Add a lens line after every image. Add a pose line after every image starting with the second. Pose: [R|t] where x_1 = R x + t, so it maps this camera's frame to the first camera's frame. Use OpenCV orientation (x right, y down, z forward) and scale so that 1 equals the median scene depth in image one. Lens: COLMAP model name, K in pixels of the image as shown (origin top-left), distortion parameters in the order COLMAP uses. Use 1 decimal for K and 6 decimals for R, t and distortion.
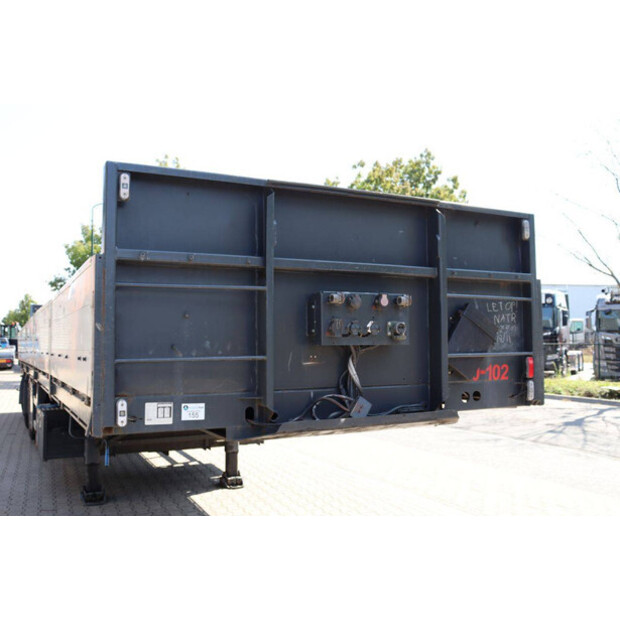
lens RADIAL K [[631.9, 0, 310.0], [0, 631.9, 310.0], [0, 0, 1]] dist [-0.151254, 0.306980]
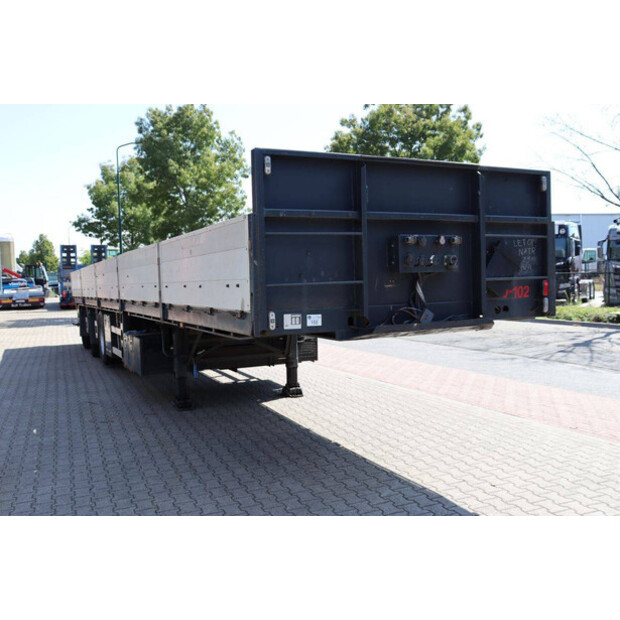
lens RADIAL K [[631.9, 0, 310.0], [0, 631.9, 310.0], [0, 0, 1]] dist [-0.151254, 0.306980]
pose [[0.999657, -0.018197, -0.018820, -0.128431], [0.020068, 0.994323, 0.104492, -0.010608], [0.016811, -0.104834, 0.994348, -0.343569]]
